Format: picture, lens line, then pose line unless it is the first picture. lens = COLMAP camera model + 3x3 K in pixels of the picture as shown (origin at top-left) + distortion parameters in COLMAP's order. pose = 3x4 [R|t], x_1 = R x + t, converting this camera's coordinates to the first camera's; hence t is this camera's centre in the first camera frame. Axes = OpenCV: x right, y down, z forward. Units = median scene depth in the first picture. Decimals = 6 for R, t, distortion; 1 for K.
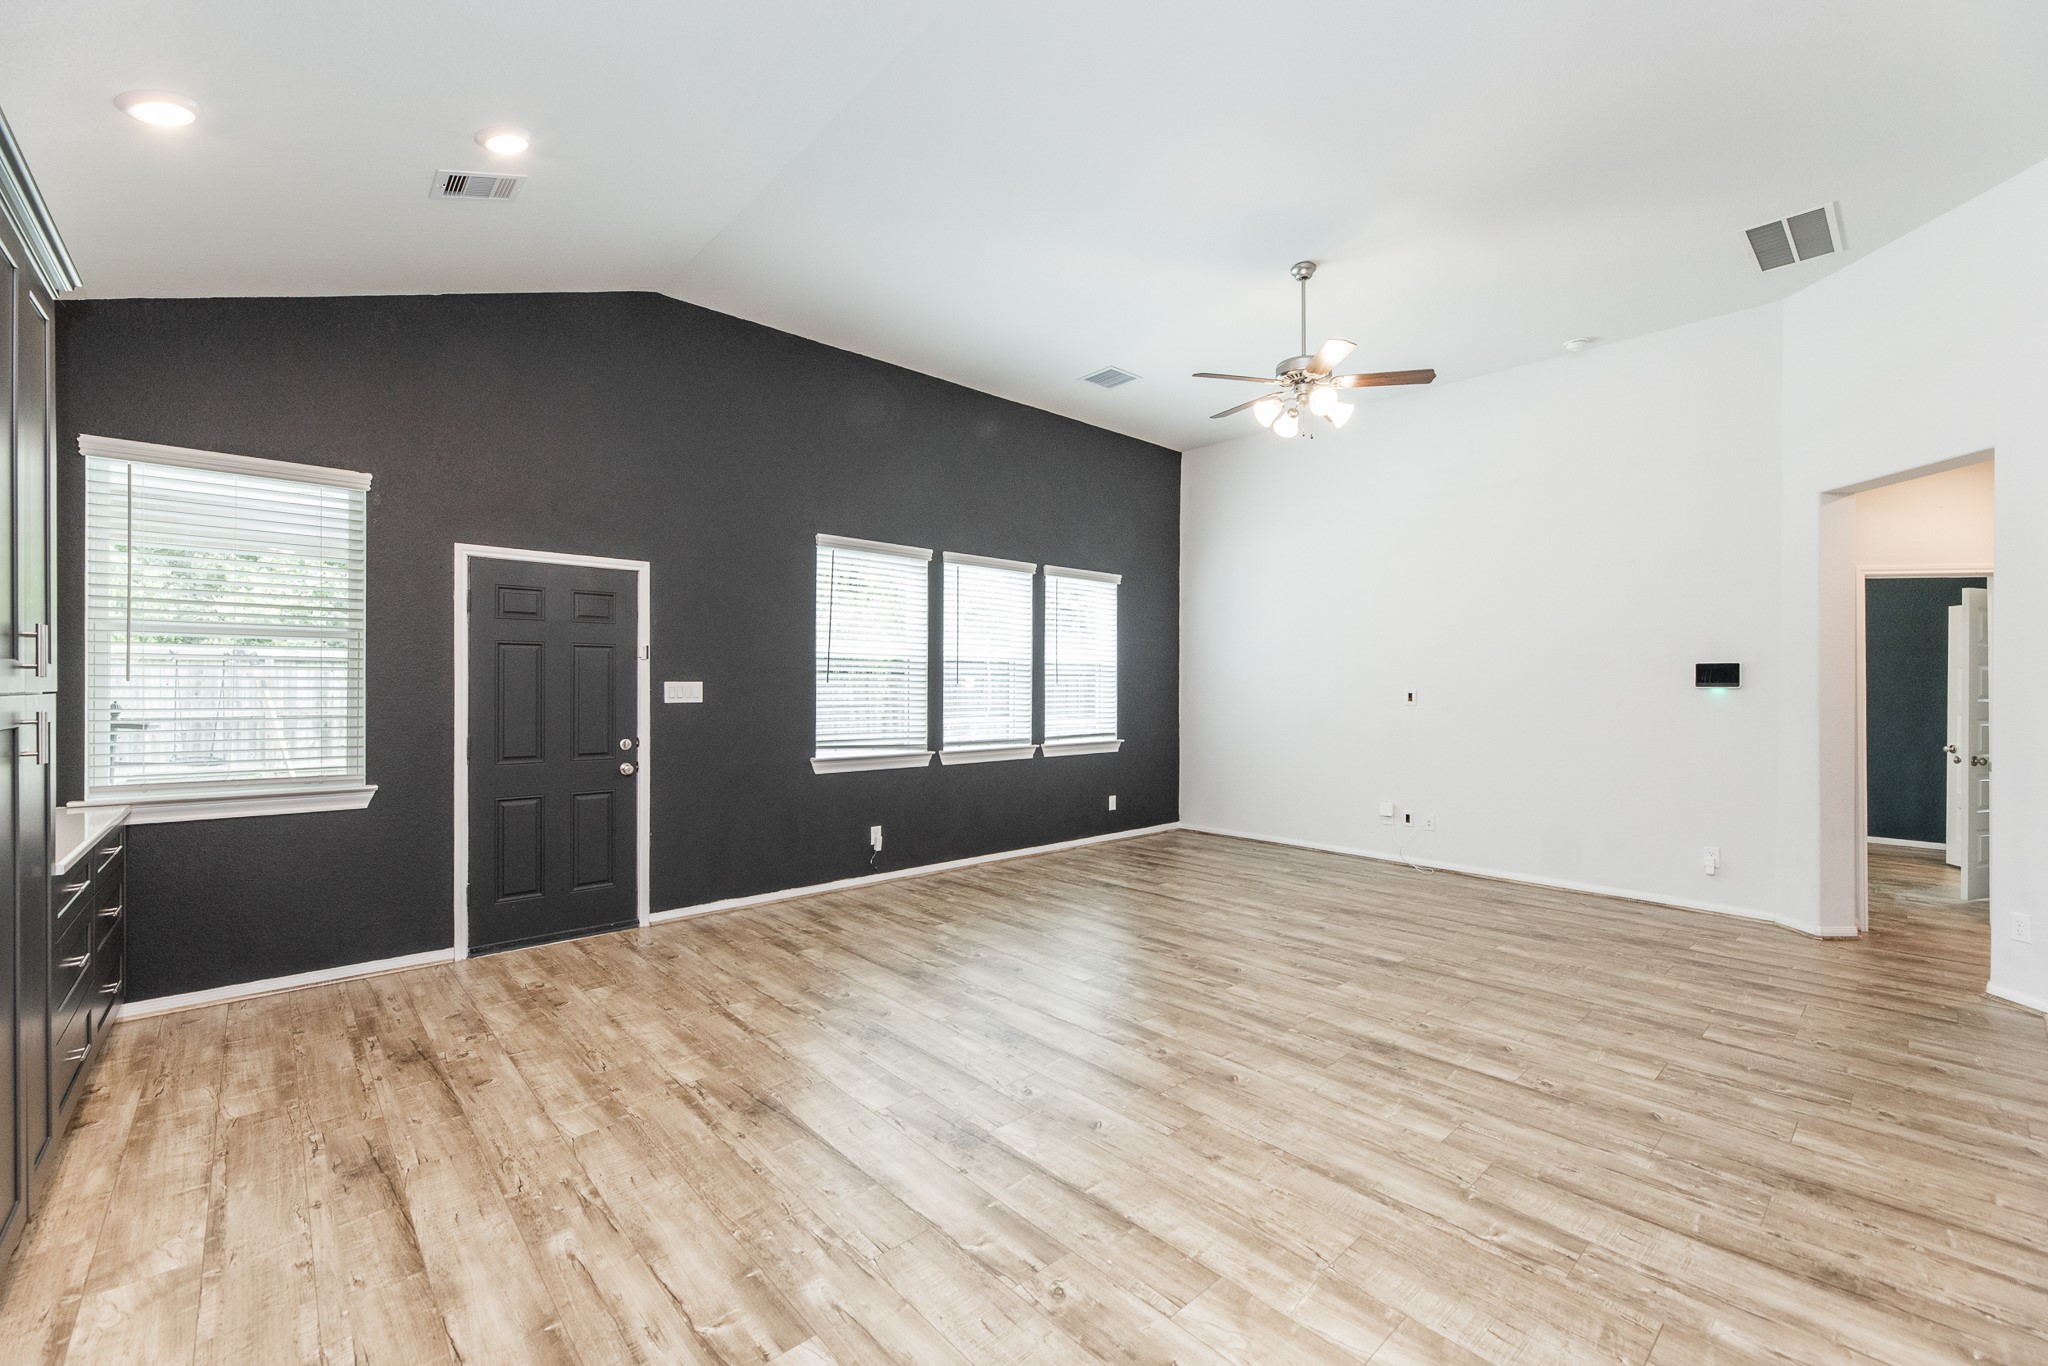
lens RADIAL K [[818.7, 0, 1031.0], [0, 818.7, 678.0], [0, 0, 1]] dist [-0.002881, 0.000295]
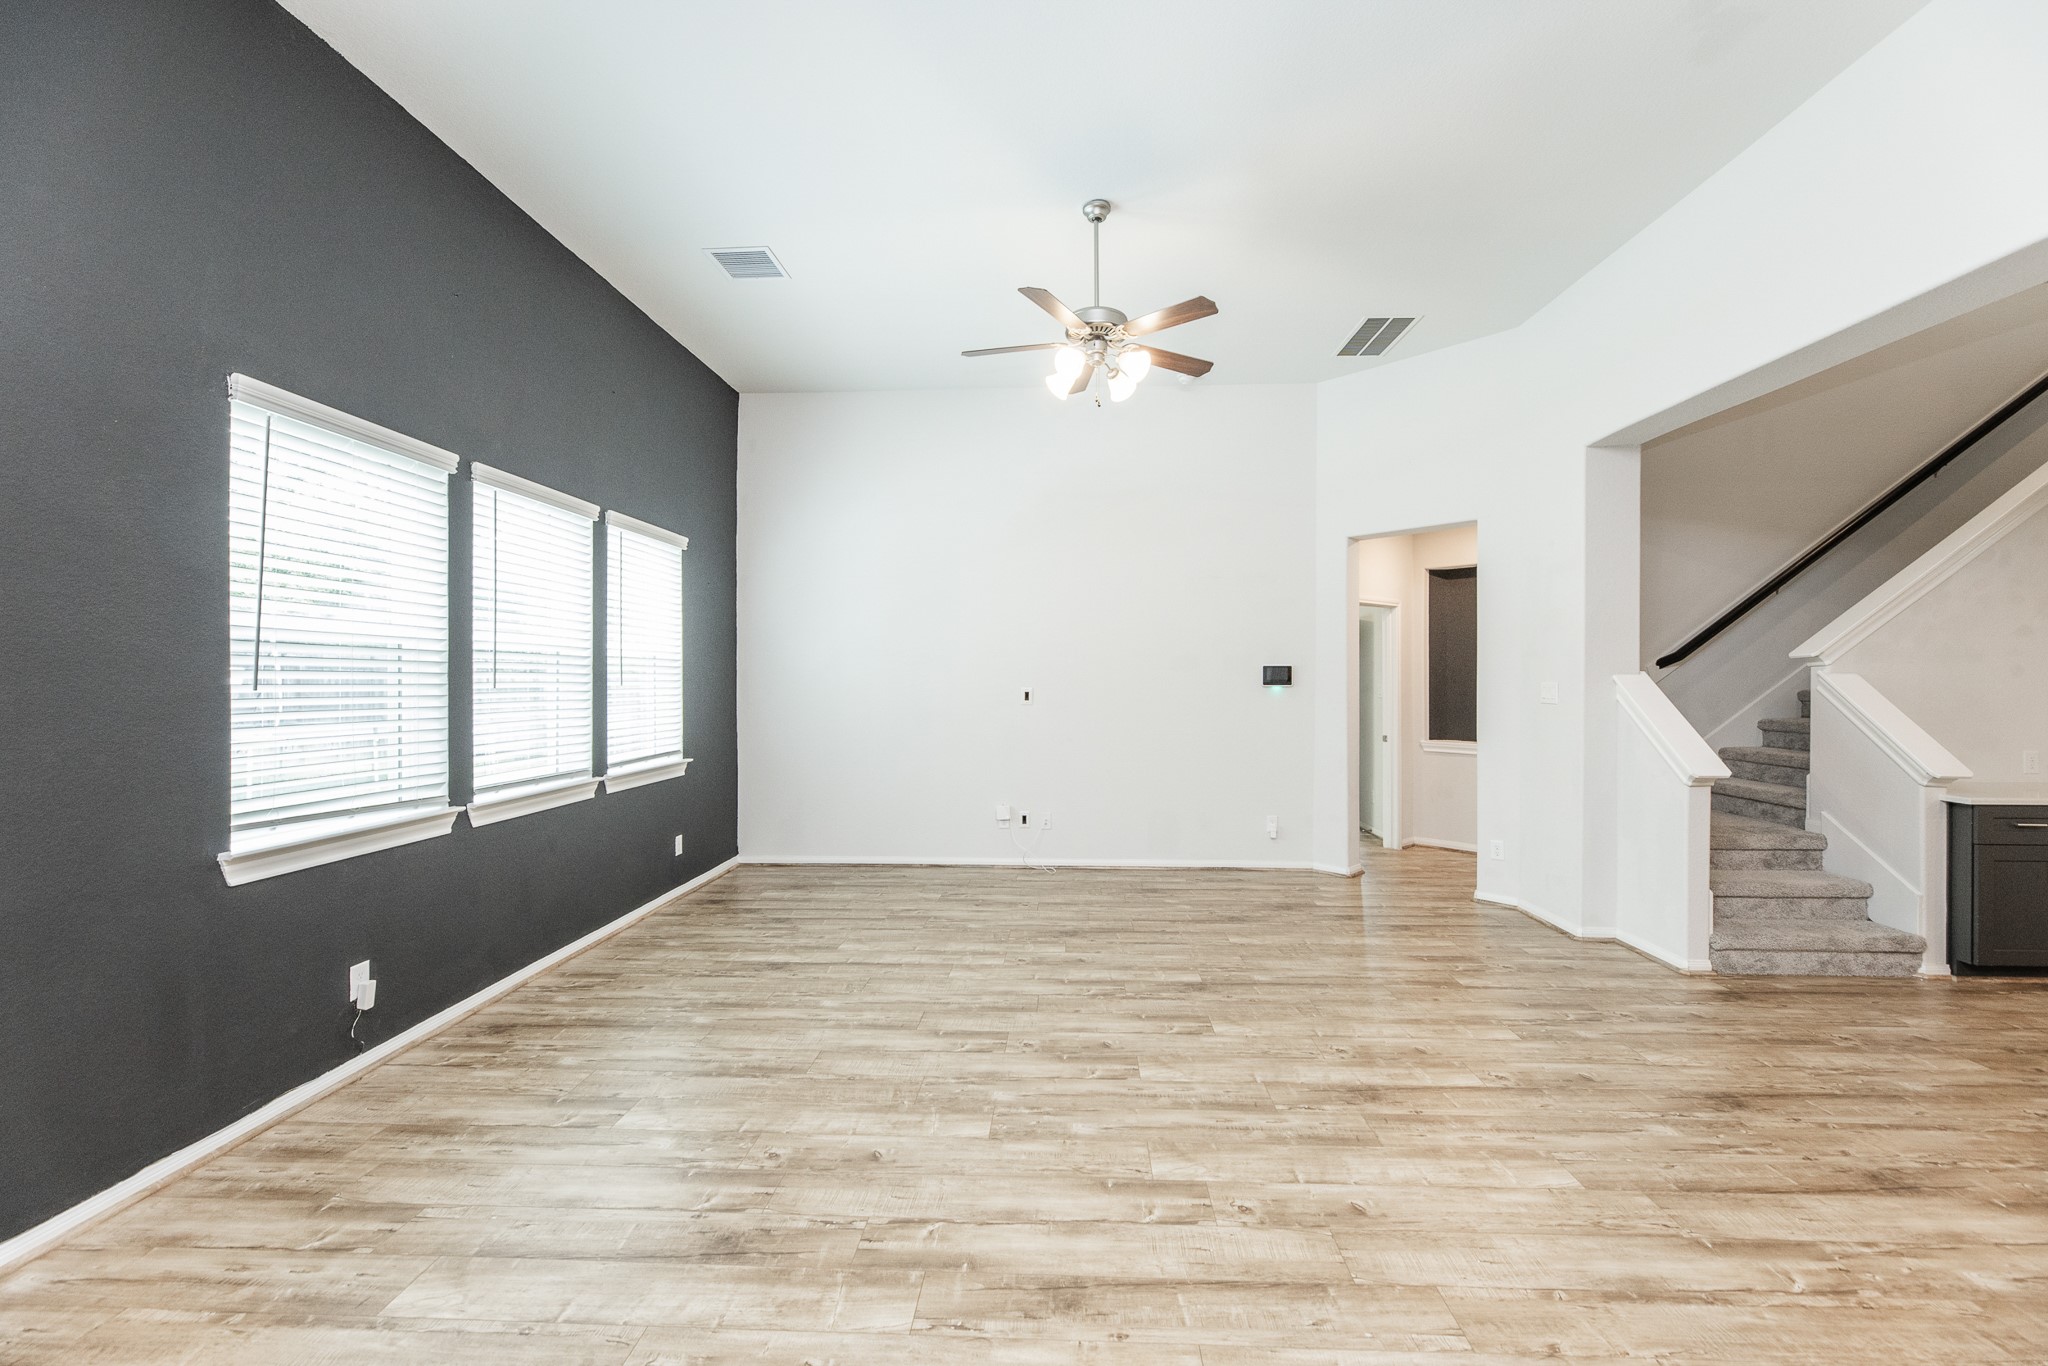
lens RADIAL K [[818.7, 0, 1031.0], [0, 818.7, 678.0], [0, 0, 1]] dist [-0.002881, 0.000295]
pose [[0.712633, -0.002365, 0.701533, -0.294230], [-0.004335, 0.999960, 0.007774, -0.008365], [-0.701523, -0.008582, 0.712595, 0.387708]]
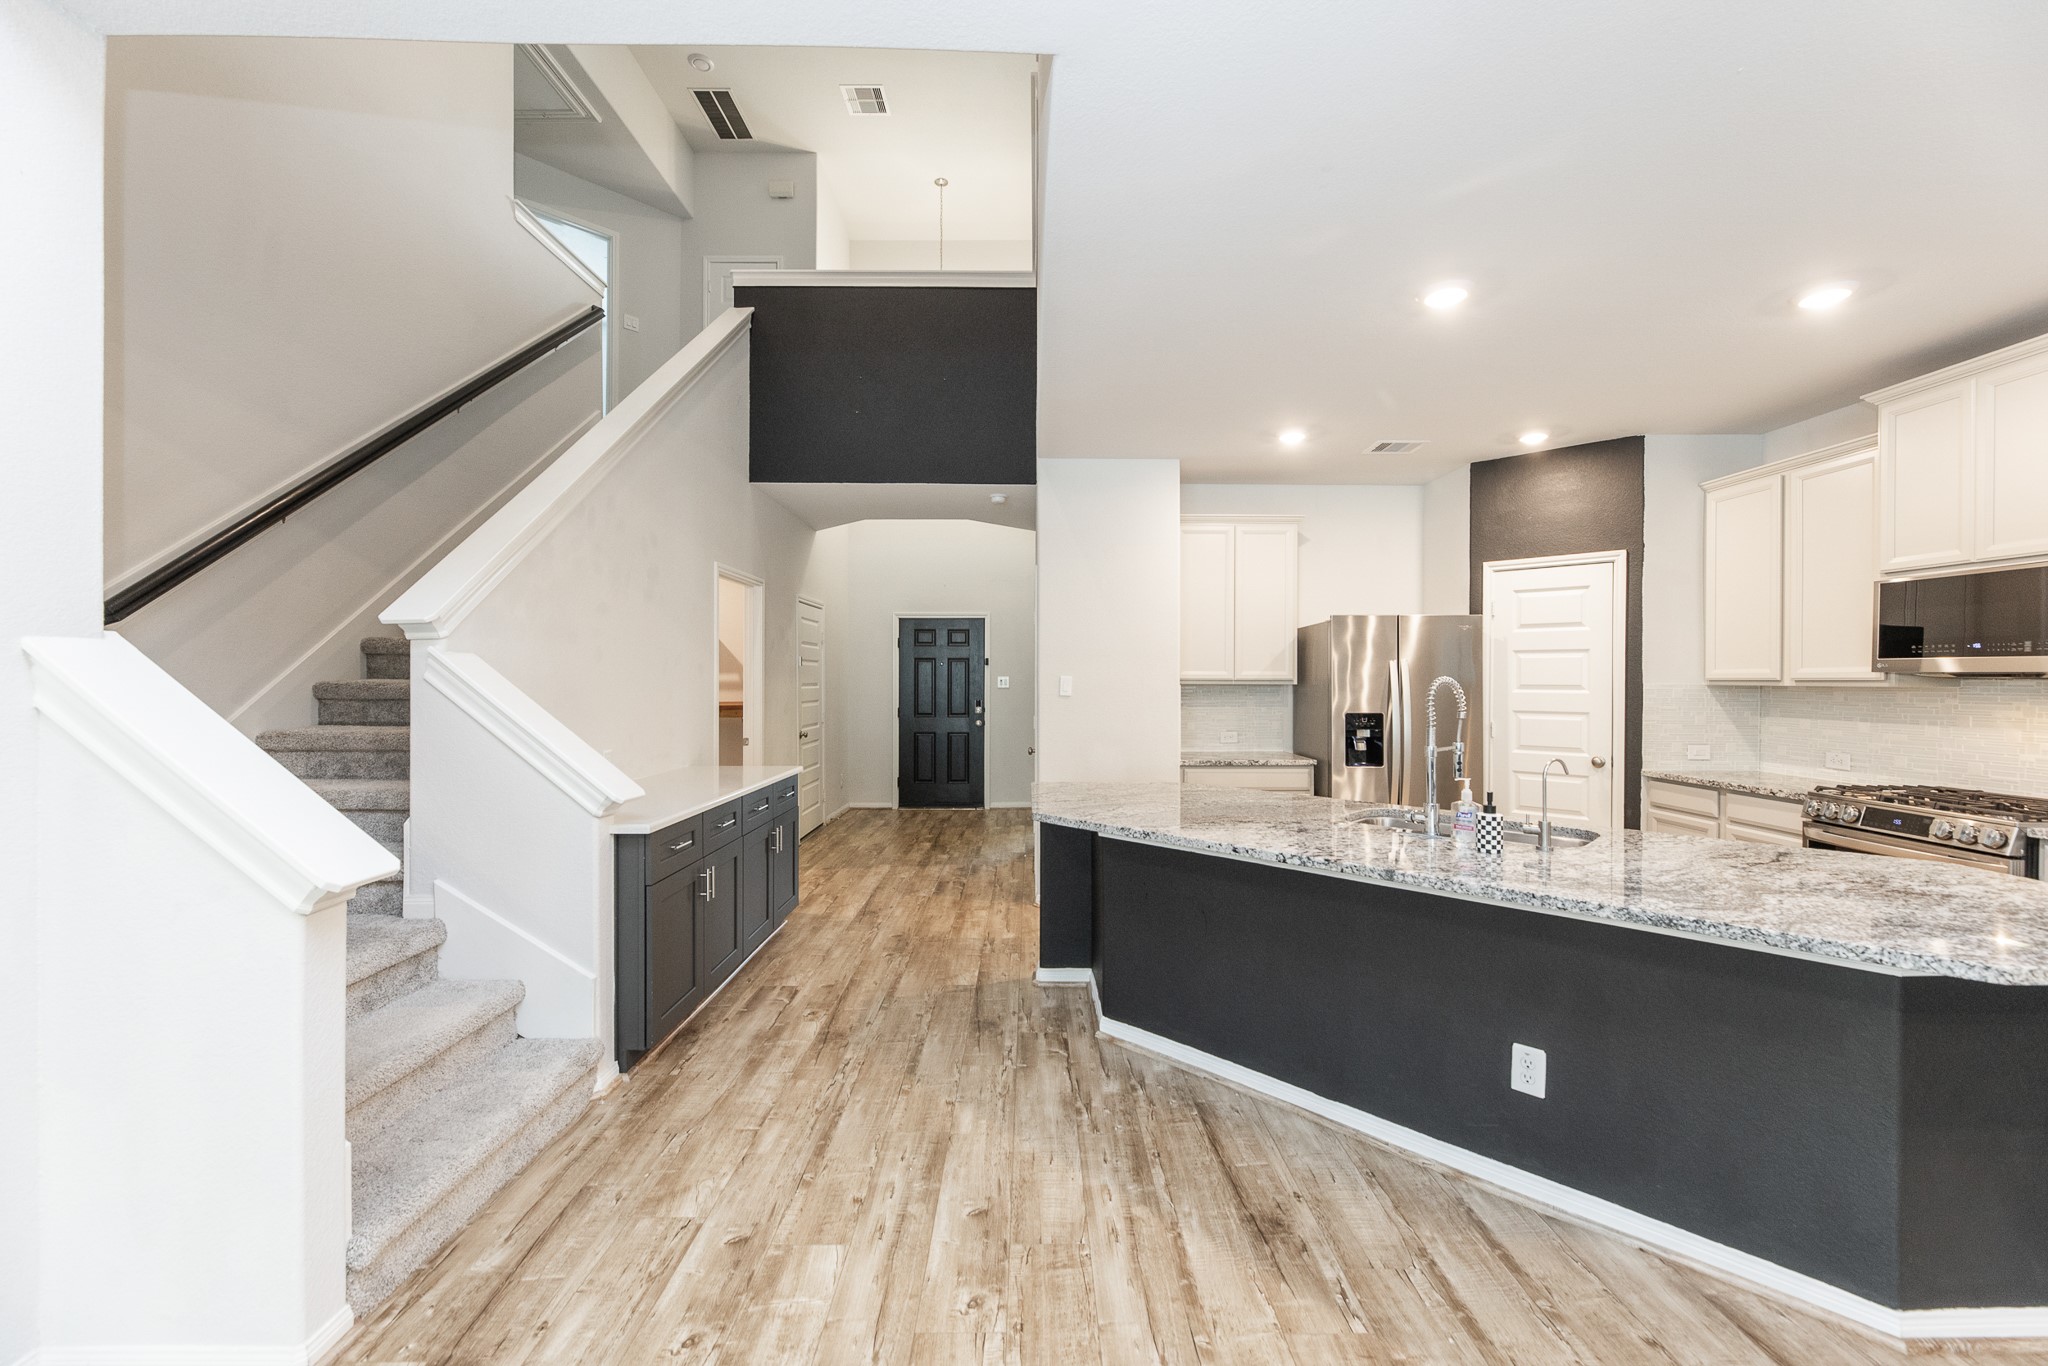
lens RADIAL K [[818.7, 0, 1031.0], [0, 818.7, 678.0], [0, 0, 1]] dist [-0.002881, 0.000295]
pose [[-0.743932, -0.002279, 0.668251, 0.266802], [-0.007187, 0.999964, -0.004590, 0.006039], [-0.668216, -0.008218, -0.743922, 0.546169]]
